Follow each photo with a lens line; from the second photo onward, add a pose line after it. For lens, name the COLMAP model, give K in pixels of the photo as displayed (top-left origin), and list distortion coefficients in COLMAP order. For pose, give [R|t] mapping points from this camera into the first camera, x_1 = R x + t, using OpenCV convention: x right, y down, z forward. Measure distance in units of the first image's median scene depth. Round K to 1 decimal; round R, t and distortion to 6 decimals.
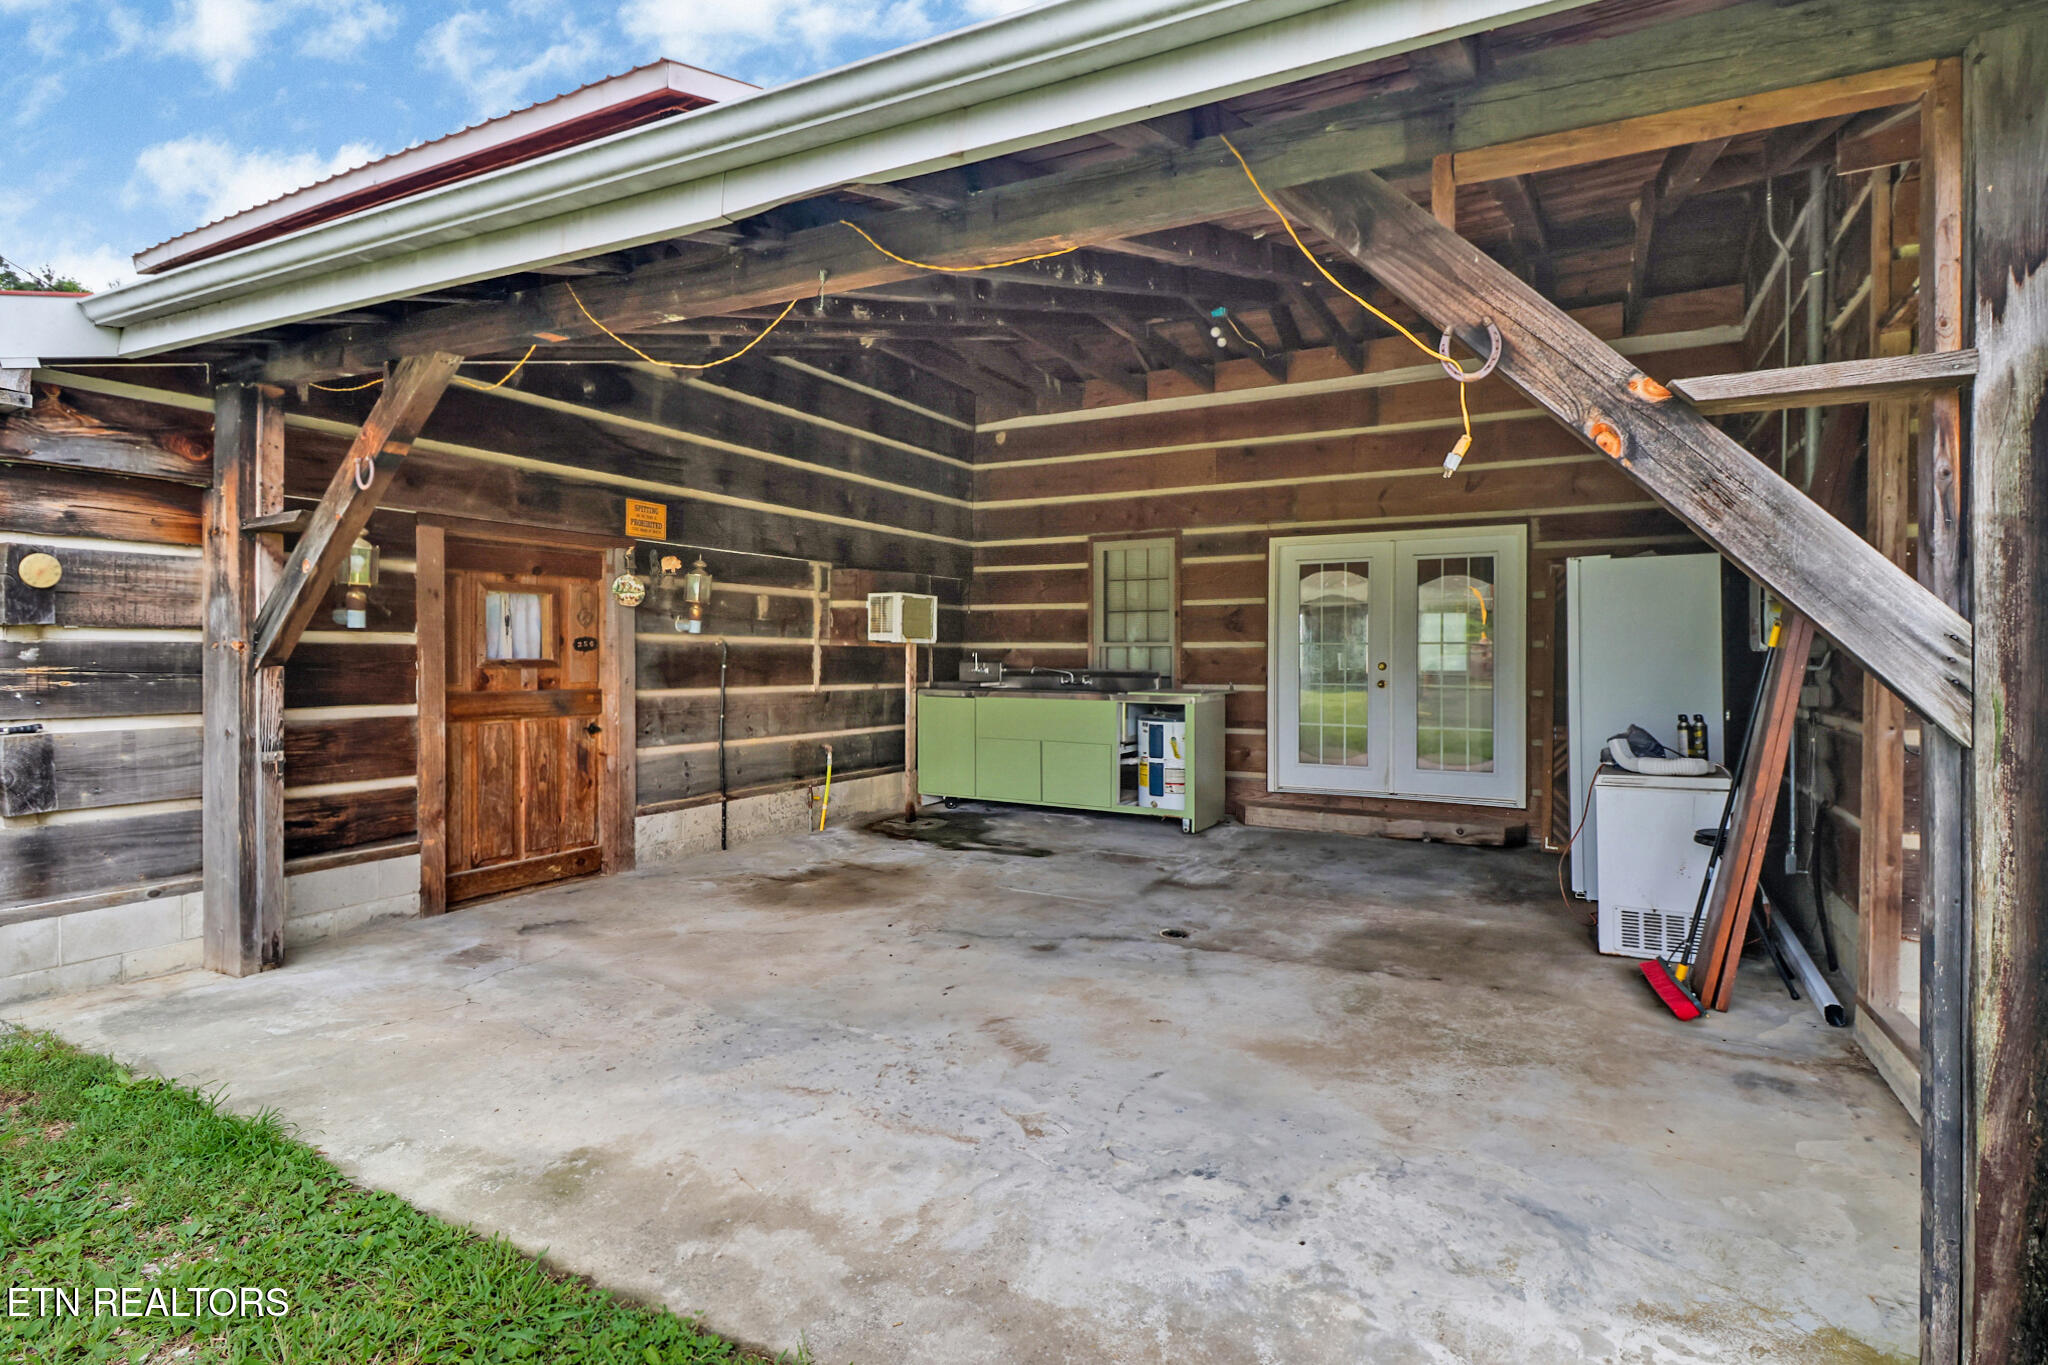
lens RADIAL K [[1051.8, 0, 1018.1], [0, 1051.8, 641.2], [0, 0, 1]] dist [-0.036700, -0.000144]
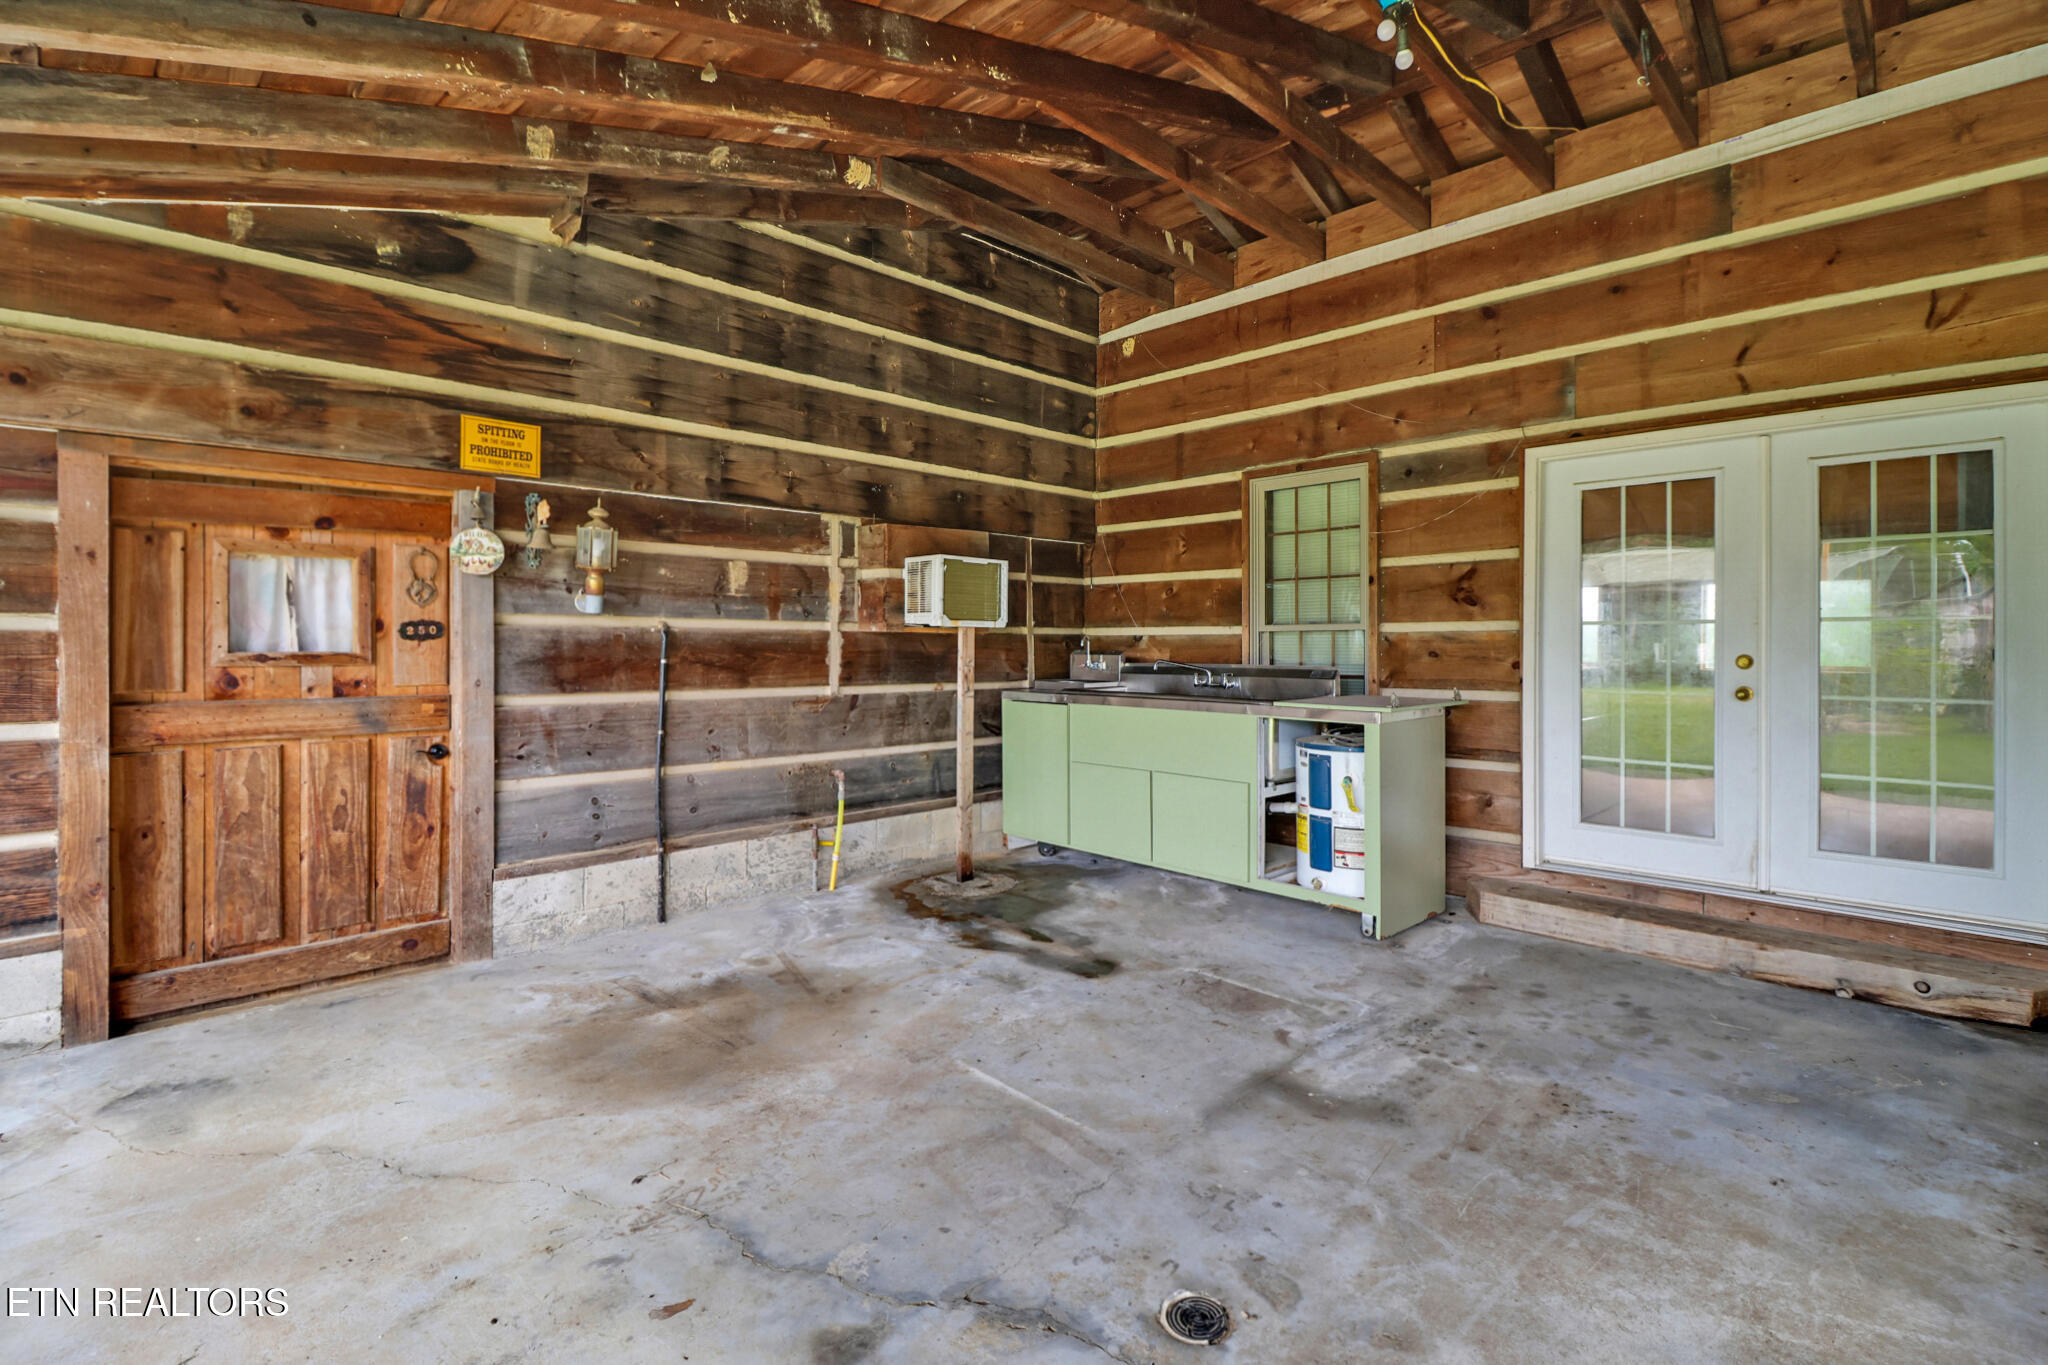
lens RADIAL K [[949.5, 0, 1045.1], [0, 949.5, 642.9], [0, 0, 1]] dist [0.004598, -0.013144]
pose [[0.962256, -0.004346, -0.272110, 0.130123], [0.007223, 0.999928, 0.009572, 0.006849], [0.272049, -0.011177, 0.962219, 0.422481]]
